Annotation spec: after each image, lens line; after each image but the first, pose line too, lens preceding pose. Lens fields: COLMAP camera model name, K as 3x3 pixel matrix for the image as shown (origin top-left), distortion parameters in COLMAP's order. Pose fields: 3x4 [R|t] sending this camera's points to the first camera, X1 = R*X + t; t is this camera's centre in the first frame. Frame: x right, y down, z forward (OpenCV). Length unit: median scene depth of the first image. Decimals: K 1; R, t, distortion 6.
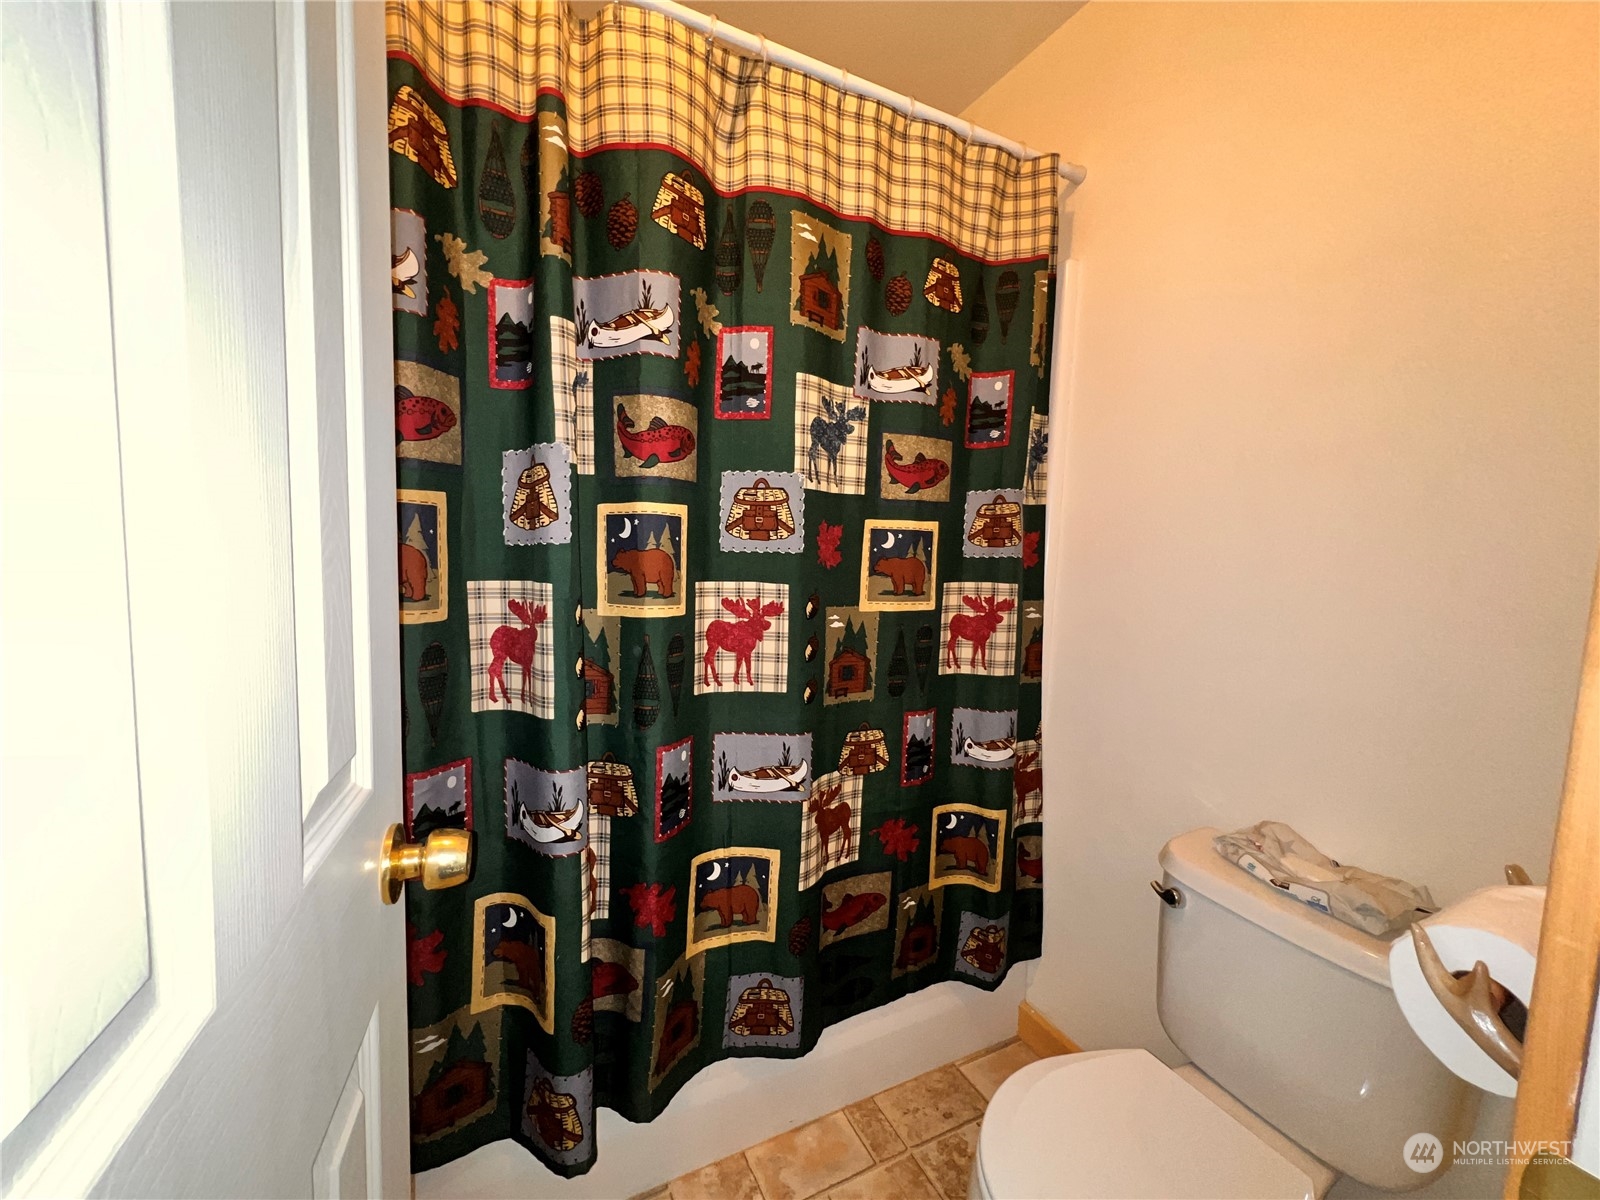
lens RADIAL K [[635.9, 0, 809.9], [0, 635.9, 593.2], [0, 0, 1]] dist [-0.000972, 0.000281]
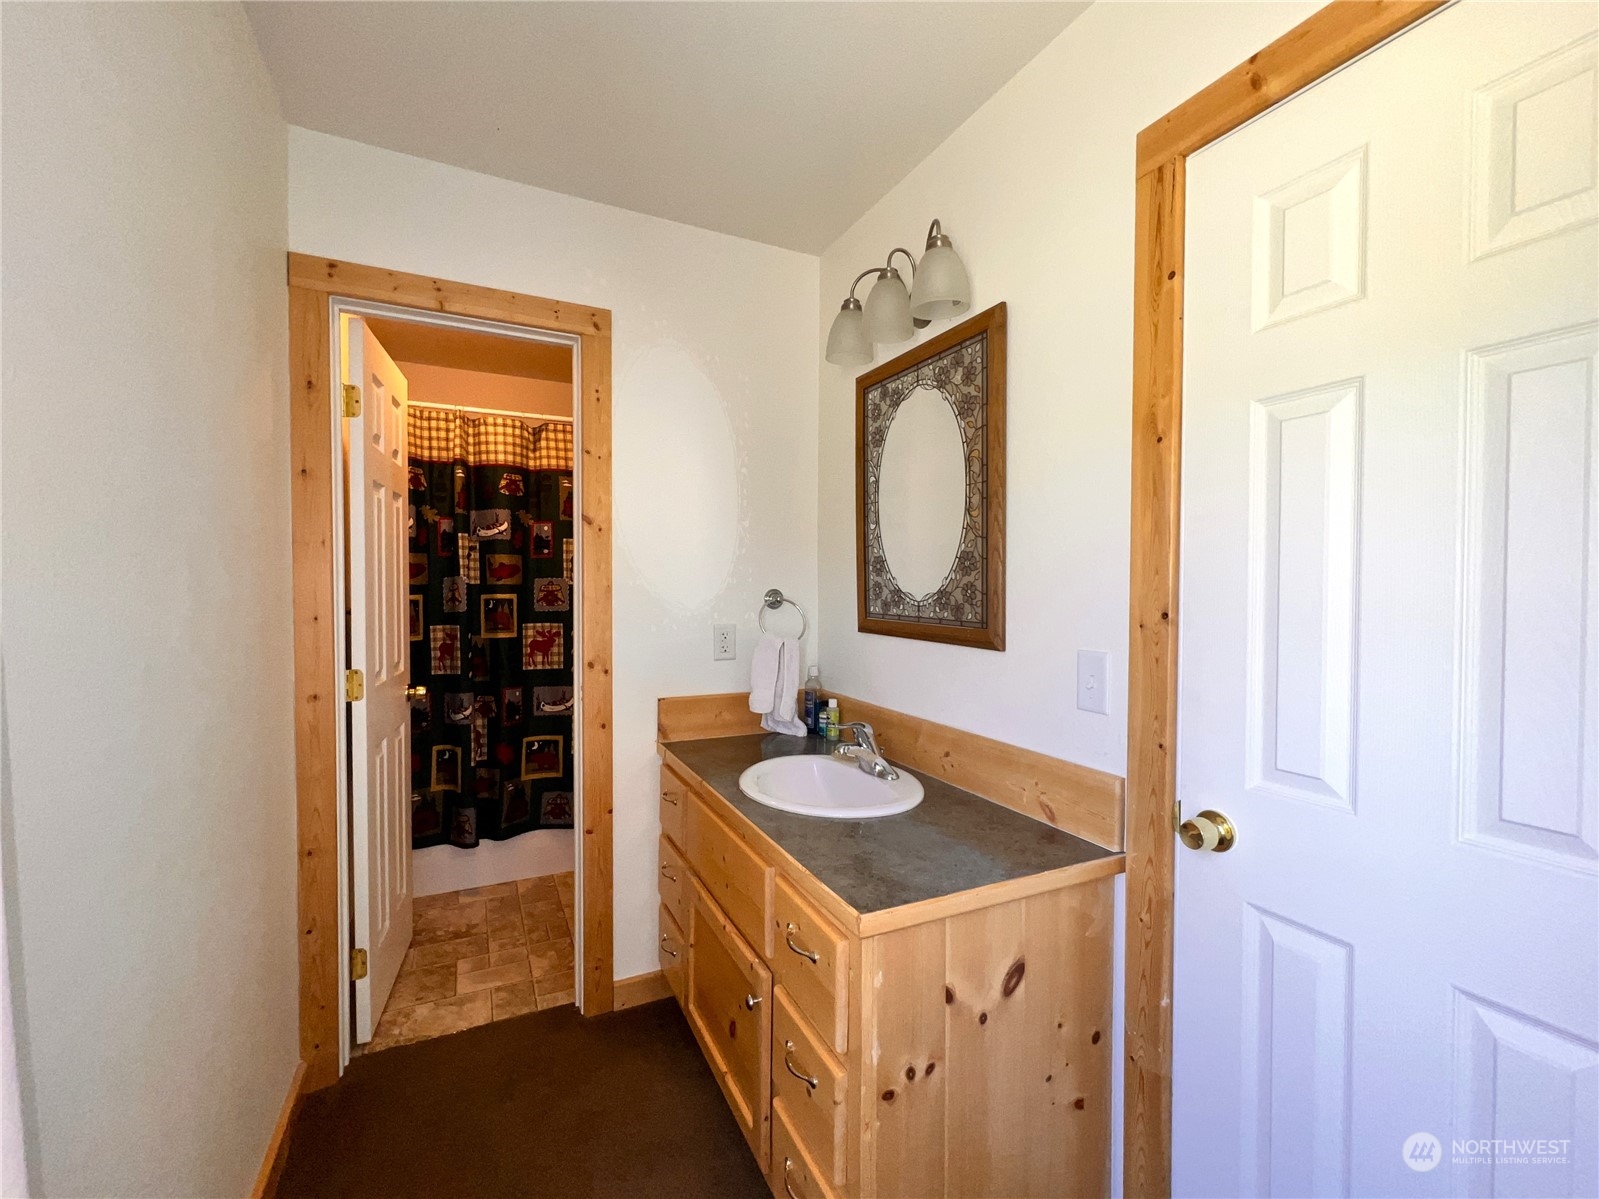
lens RADIAL K [[635.5, 0, 791.1], [0, 635.5, 595.3], [0, 0, 1]] dist [-0.000972, 0.000281]
pose [[0.999289, -0.037633, 0.002431, 0.963894], [0.037709, 0.996515, -0.074403, 0.105997], [0.000377, 0.074442, 0.997225, -1.652649]]
